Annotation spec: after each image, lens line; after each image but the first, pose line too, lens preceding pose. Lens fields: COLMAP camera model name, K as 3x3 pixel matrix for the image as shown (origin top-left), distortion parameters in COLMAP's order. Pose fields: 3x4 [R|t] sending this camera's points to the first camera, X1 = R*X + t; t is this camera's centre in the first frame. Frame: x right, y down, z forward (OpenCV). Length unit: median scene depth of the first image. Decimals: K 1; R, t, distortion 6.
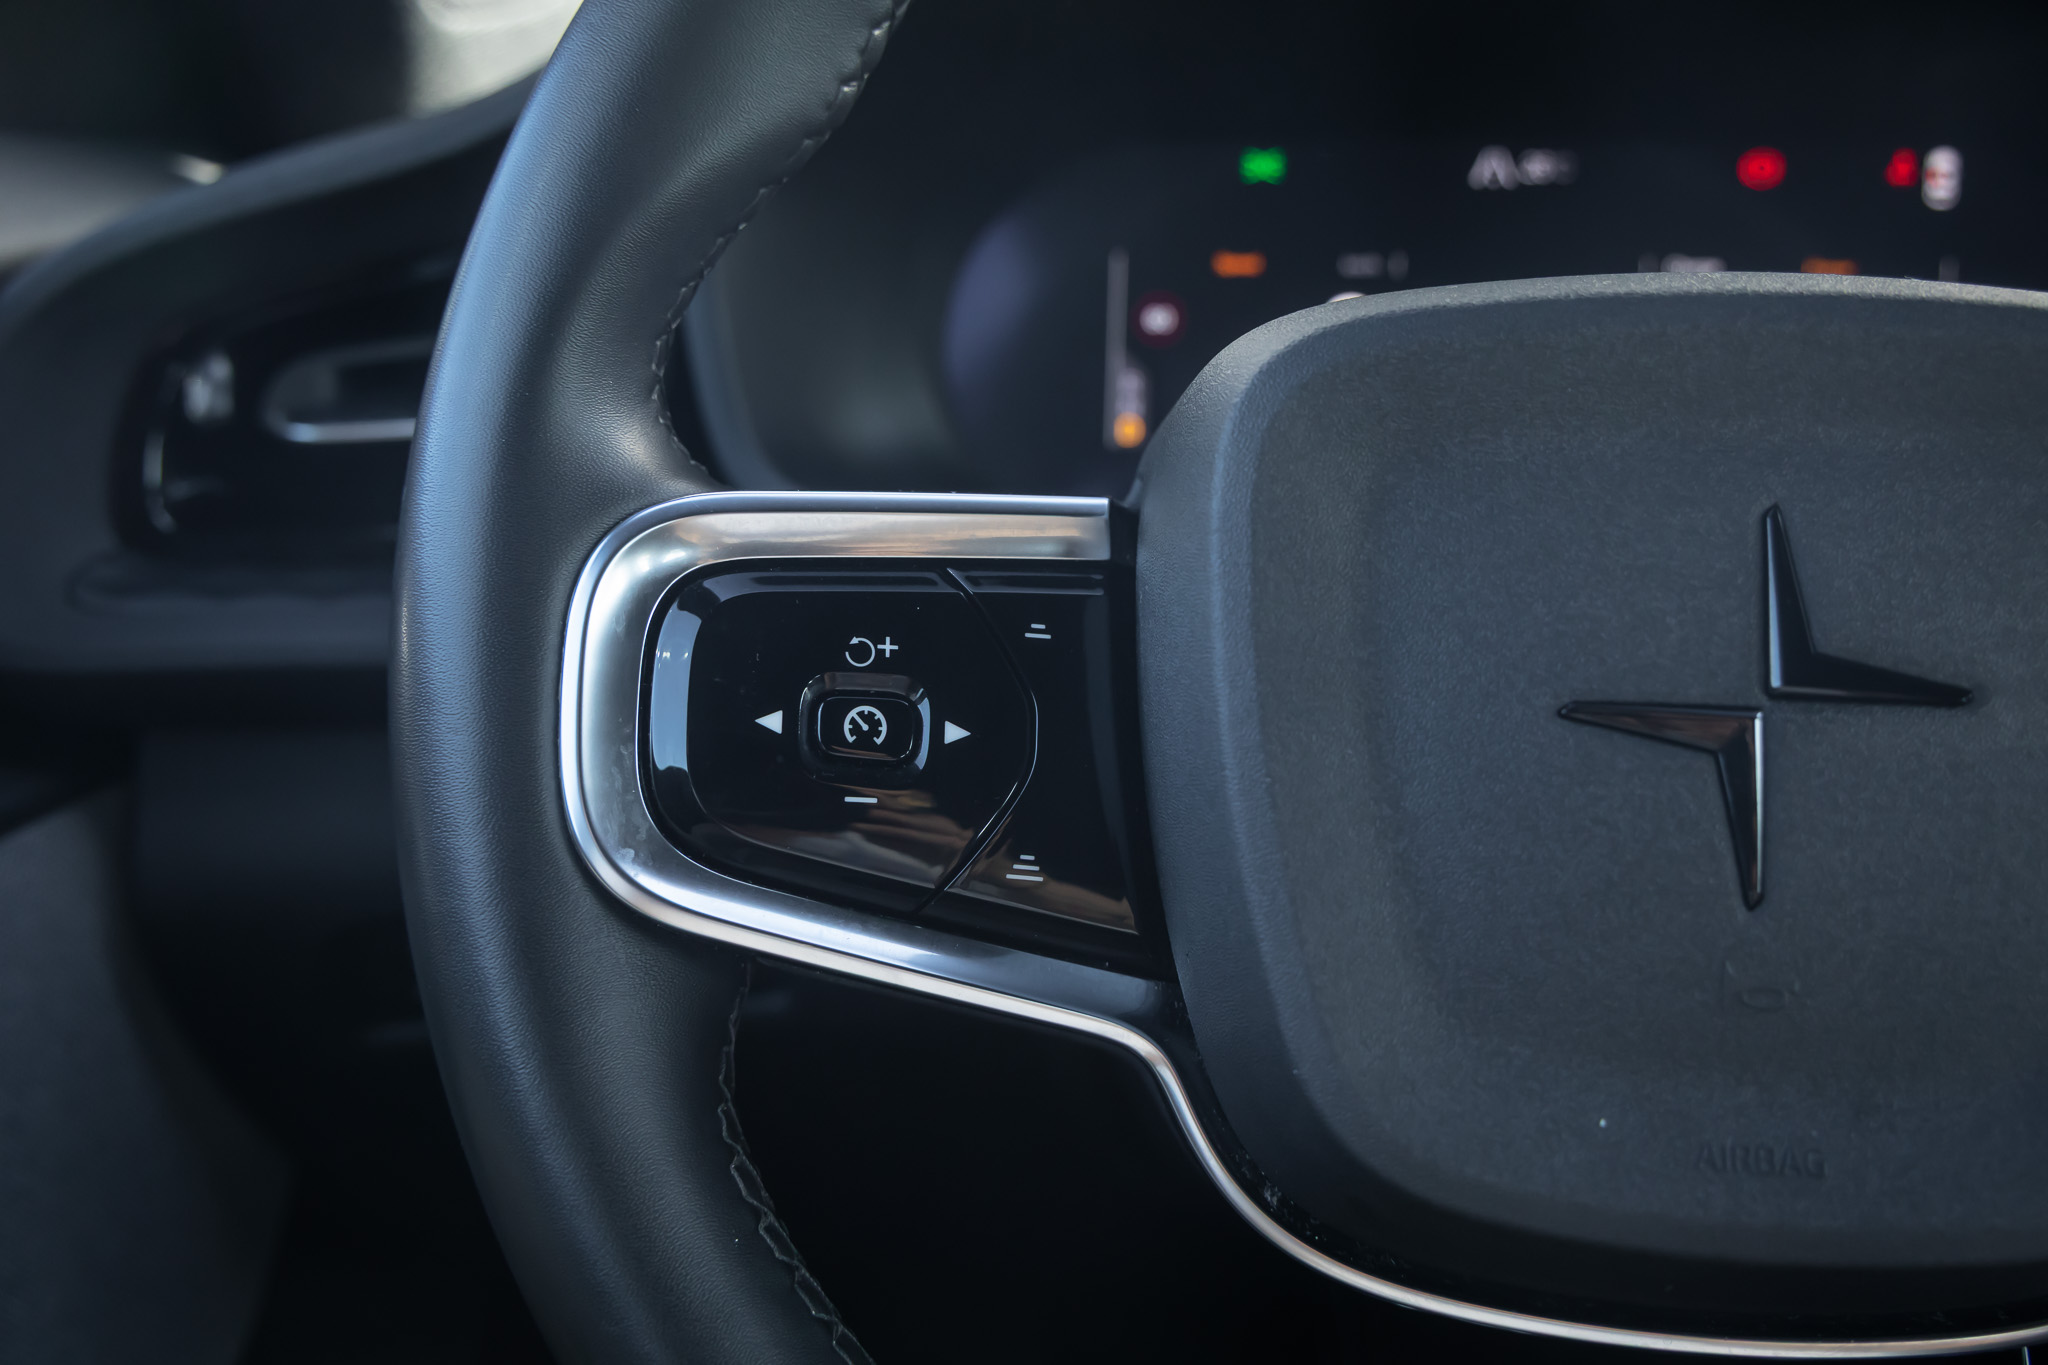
lens RADIAL K [[2035.6, 0, 994.4], [0, 2035.6, 721.5], [0, 0, 1]] dist [0.019001, 0.000000]
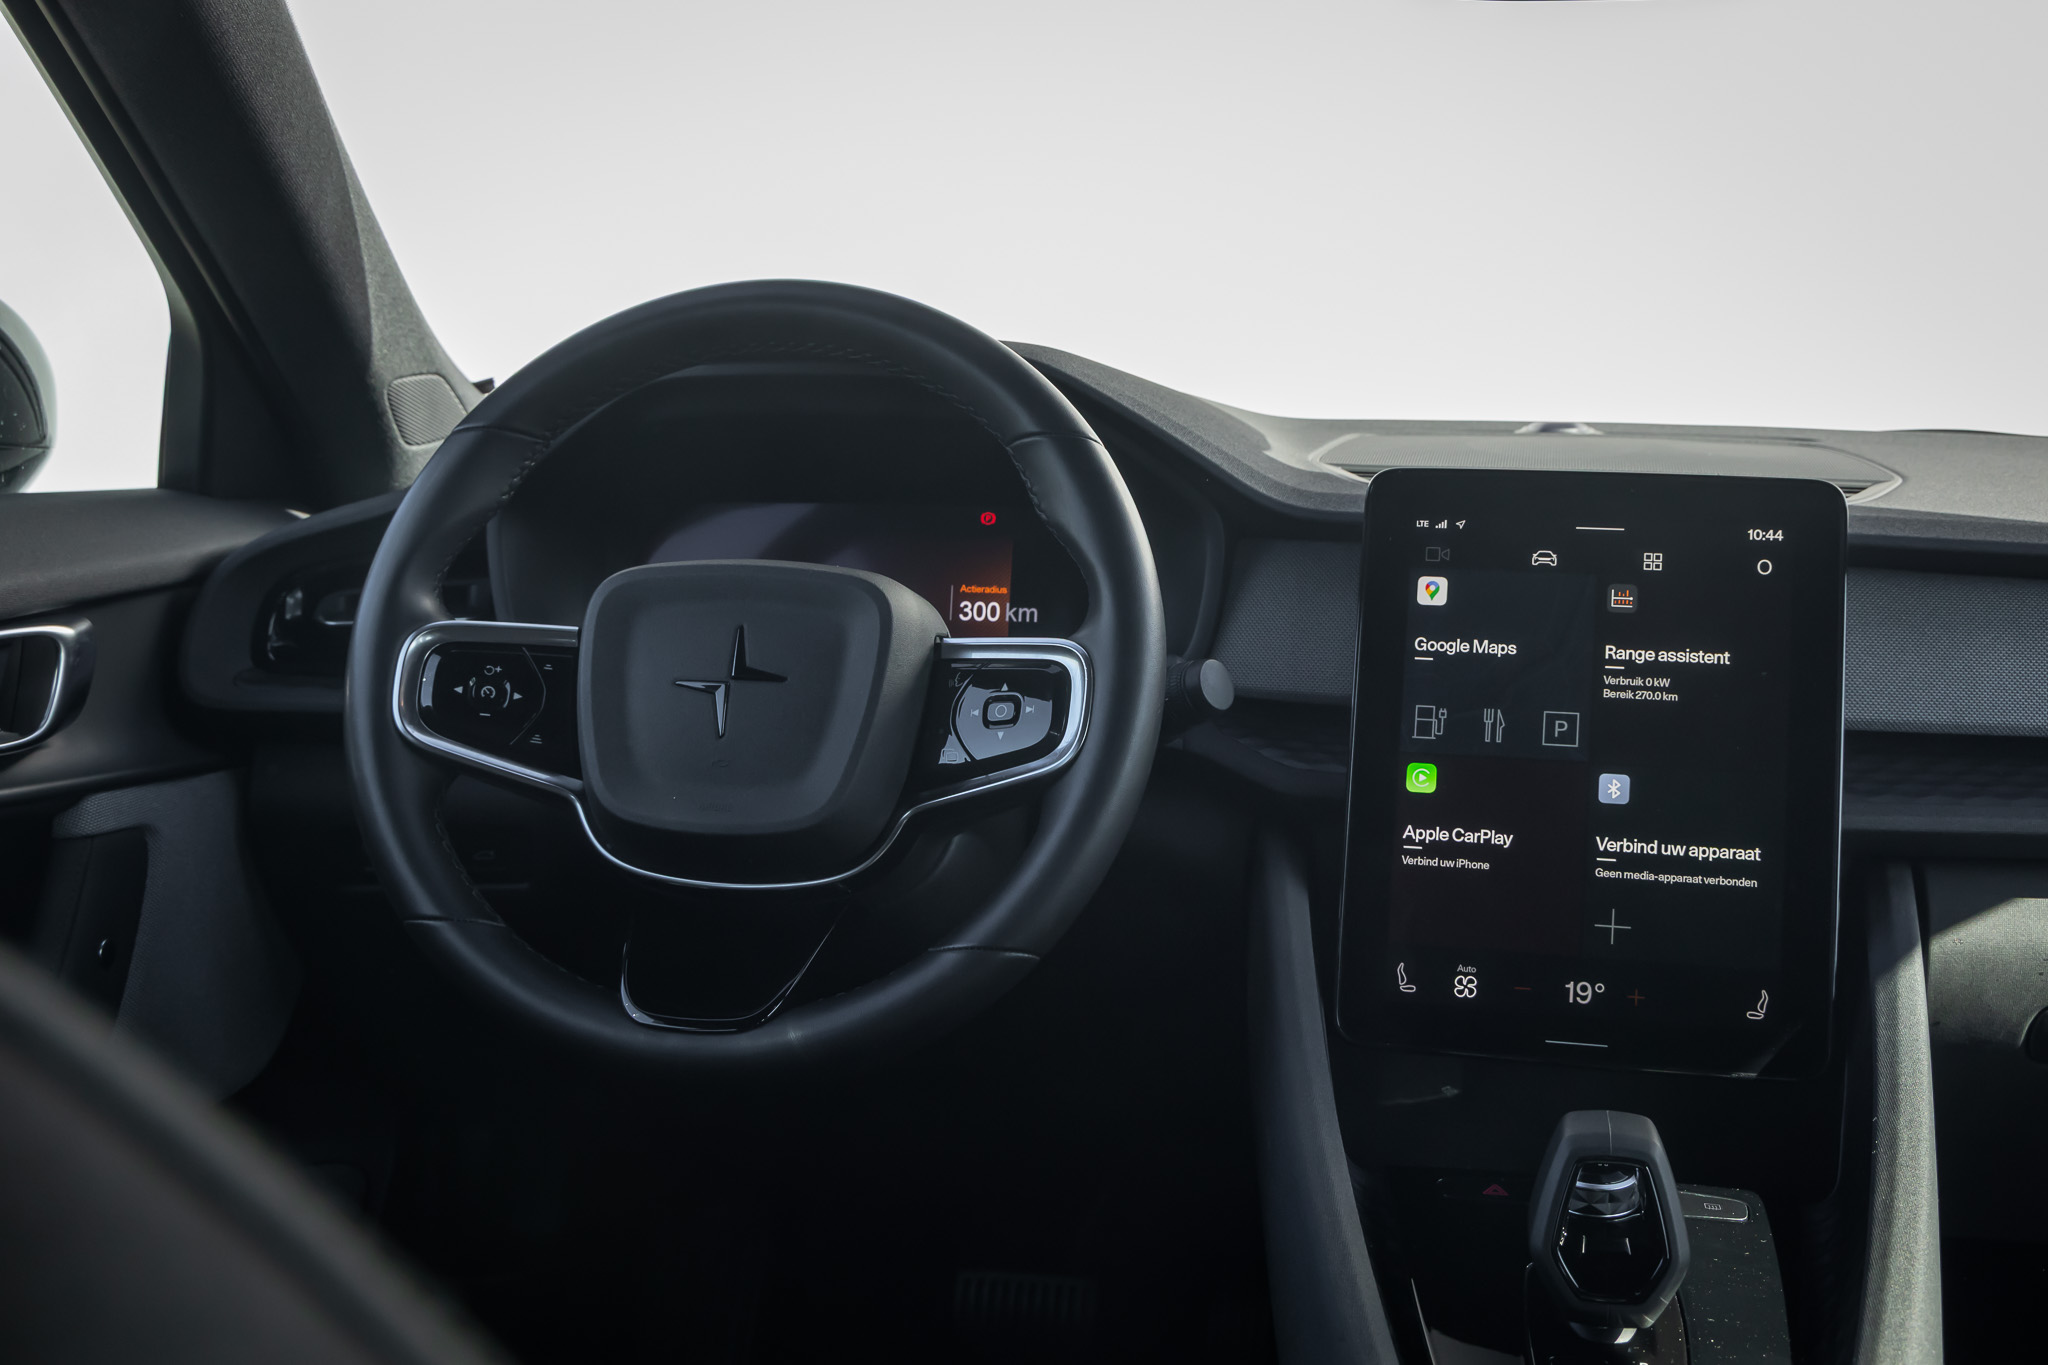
lens RADIAL K [[2245.7, 0, 1021.2], [0, 2245.7, 673.4], [0, 0, 1]] dist [0.005048, 0.000000]
pose [[0.998675, 0.020833, -0.047051, 0.932761], [-0.028040, 0.987020, -0.158133, 0.504427], [0.043146, 0.159242, 0.986296, -2.441020]]
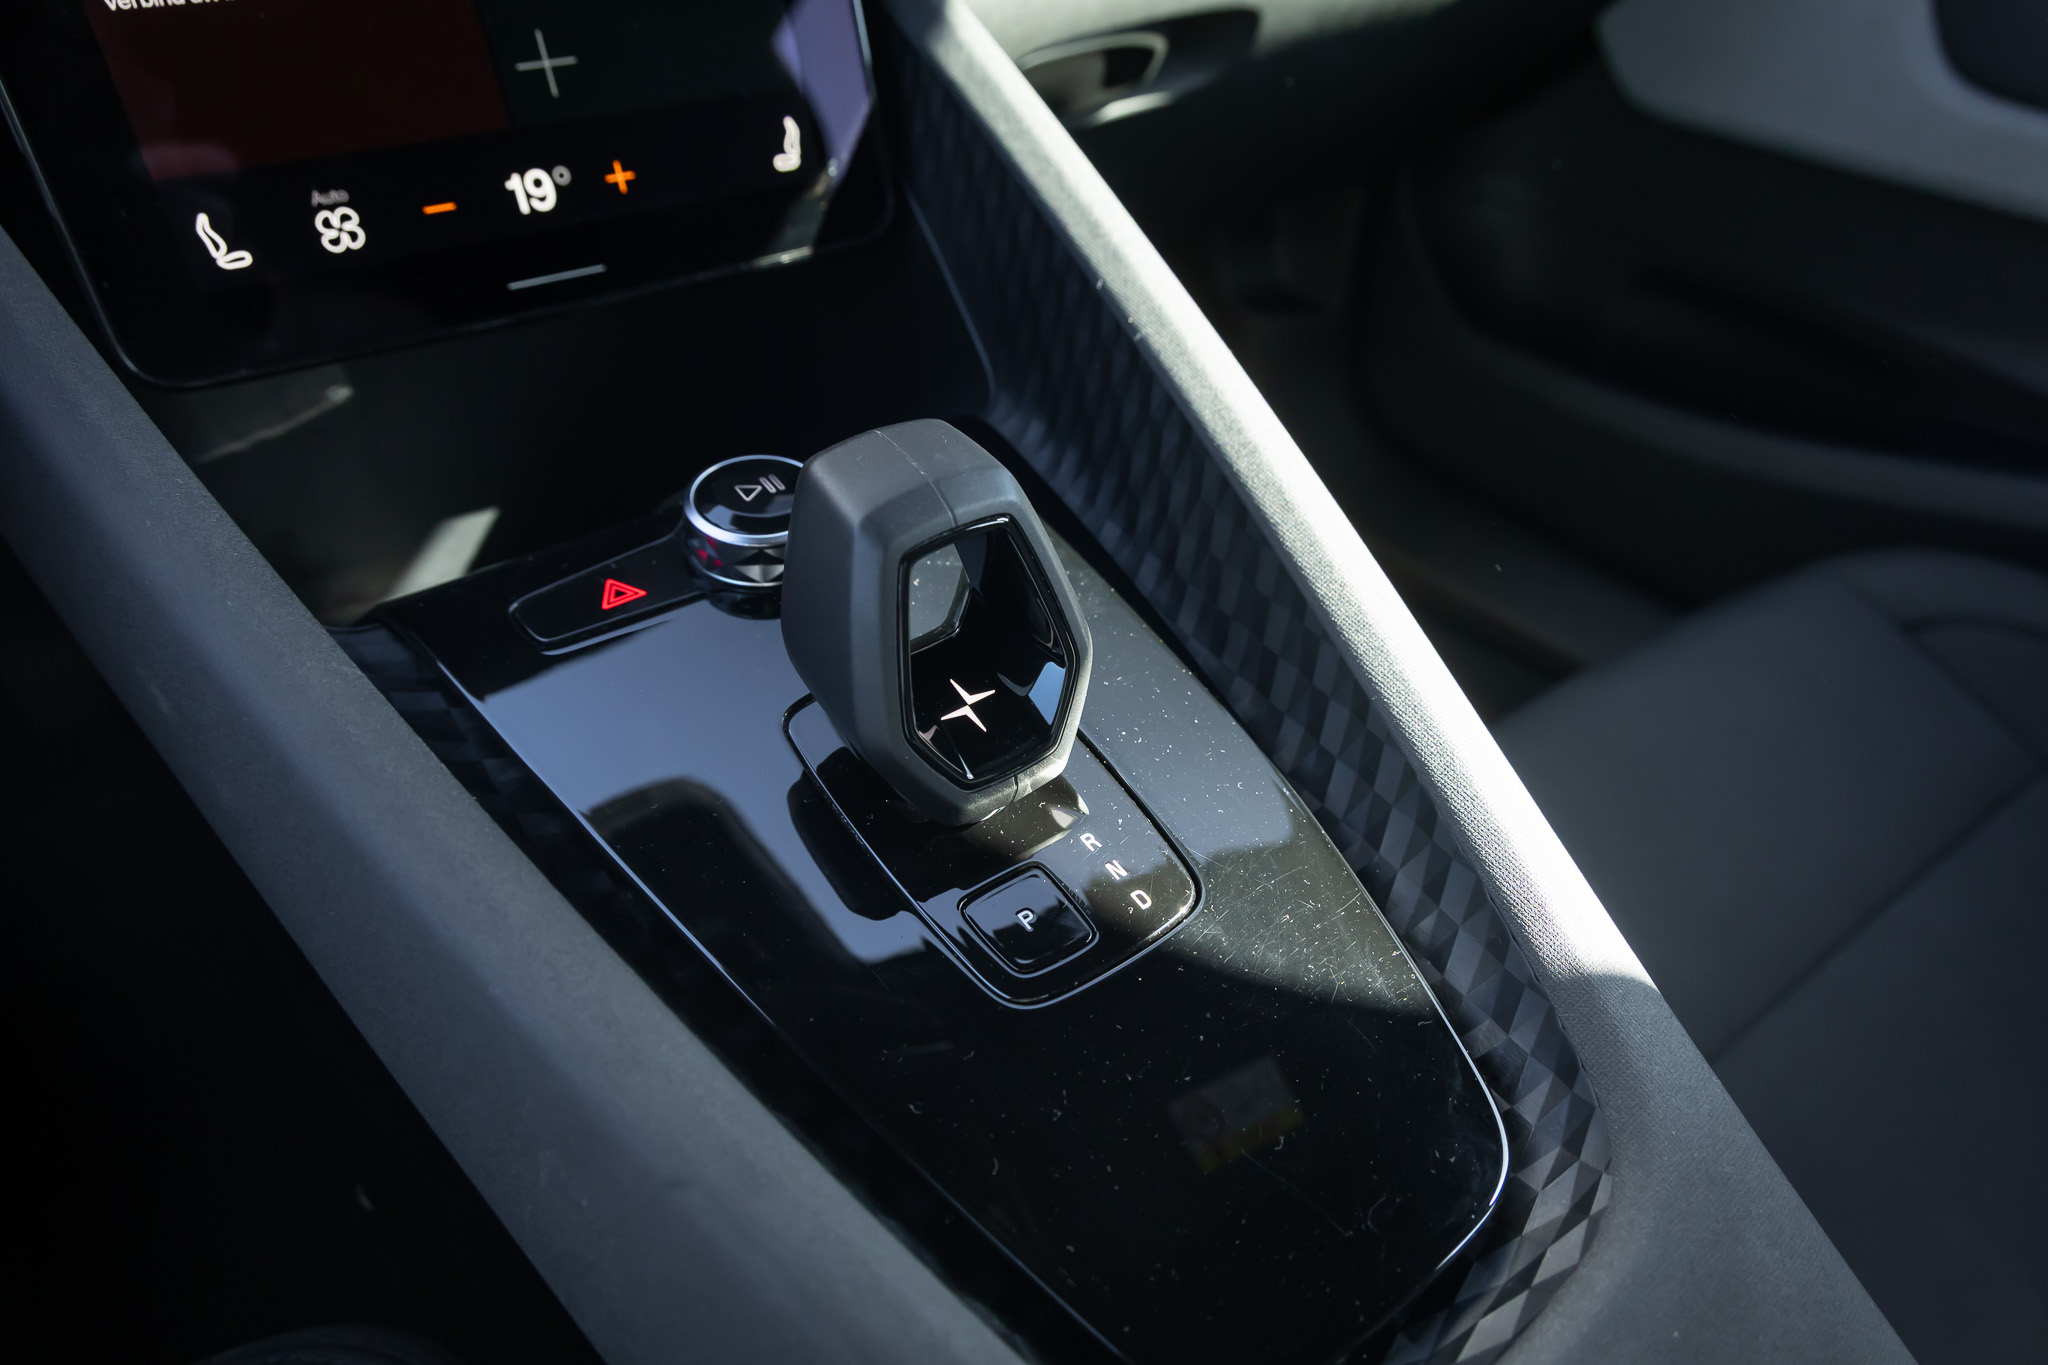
lens RADIAL K [[1361.1, 0, 1039.6], [0, 1361.1, 692.1], [0, 0, 1]] dist [0.003435, 0.012284]
pose [[0.708605, -0.429470, 0.559852, 1.058784], [0.191407, 0.880681, 0.433318, 0.366298], [-0.679148, -0.199892, 0.706258, -0.198589]]
